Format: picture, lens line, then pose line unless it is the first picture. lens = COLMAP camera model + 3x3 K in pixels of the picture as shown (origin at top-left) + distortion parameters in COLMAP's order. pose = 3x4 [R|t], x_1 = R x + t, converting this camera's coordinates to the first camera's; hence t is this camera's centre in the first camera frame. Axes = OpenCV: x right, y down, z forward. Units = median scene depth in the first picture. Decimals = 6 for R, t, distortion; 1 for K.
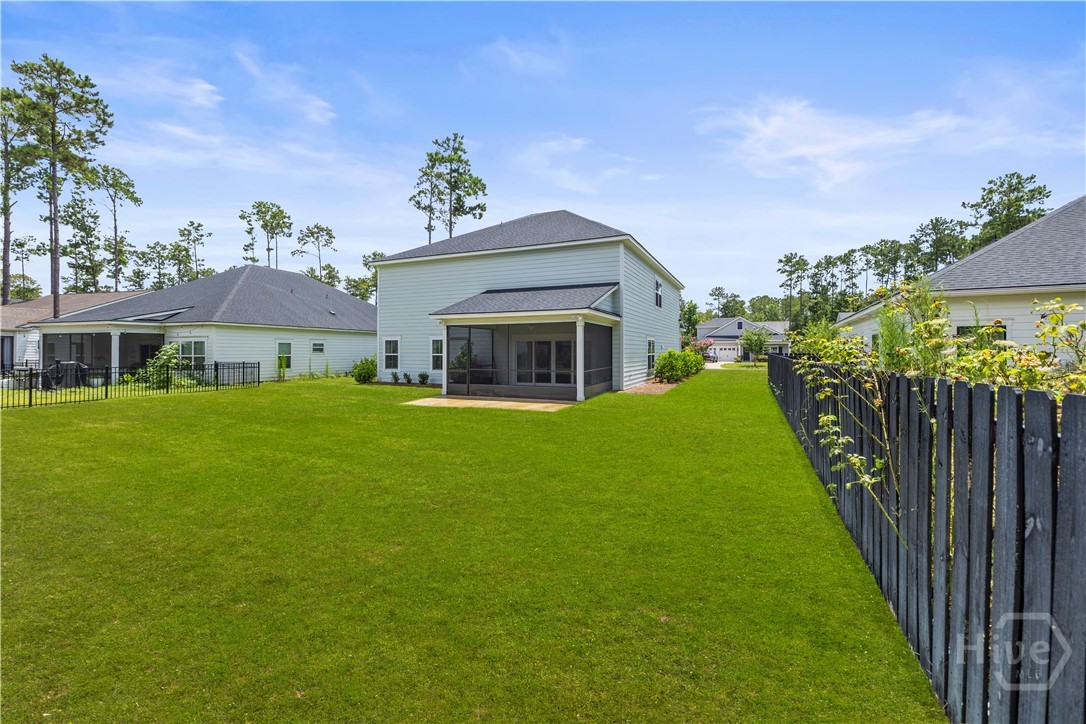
lens RADIAL K [[453.9, 0, 539.0], [0, 453.9, 351.6], [0, 0, 1]] dist [0.000128, -0.000159]
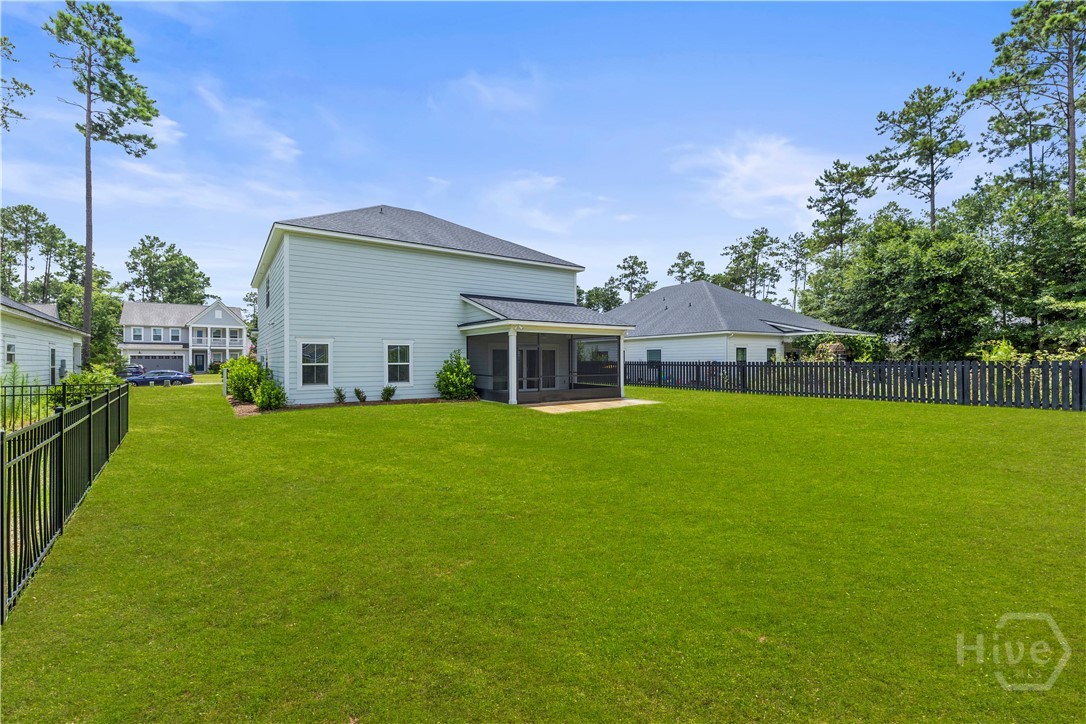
lens RADIAL K [[455.8, 0, 519.1], [0, 455.8, 363.2], [0, 0, 1]] dist [0.002869, -0.000520]
pose [[0.524973, -0.008165, 0.851080, -0.659065], [0.004255, 0.999967, 0.006970, 0.000663], [-0.851108, -0.000038, 0.524990, 0.313280]]
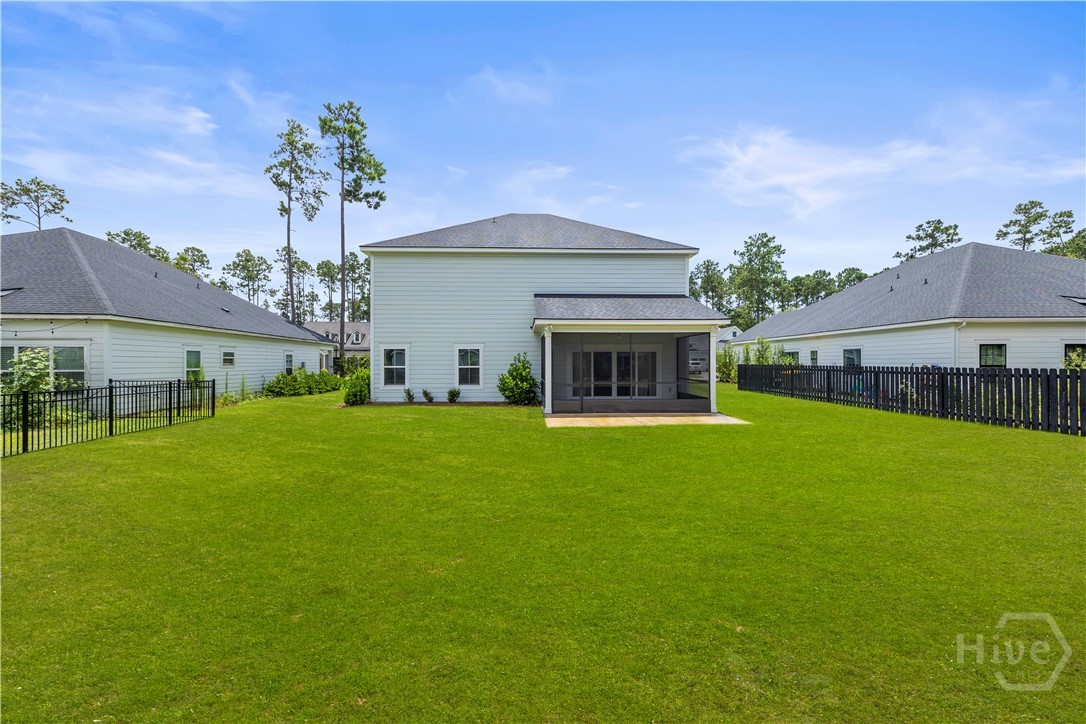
lens RADIAL K [[455.8, 0, 519.1], [0, 455.8, 363.2], [0, 0, 1]] dist [0.002869, -0.000520]
pose [[0.895586, -0.001107, 0.444886, -0.442828], [0.001893, 0.999997, -0.001321, 0.000948], [-0.444884, 0.002025, 0.895586, 0.178727]]
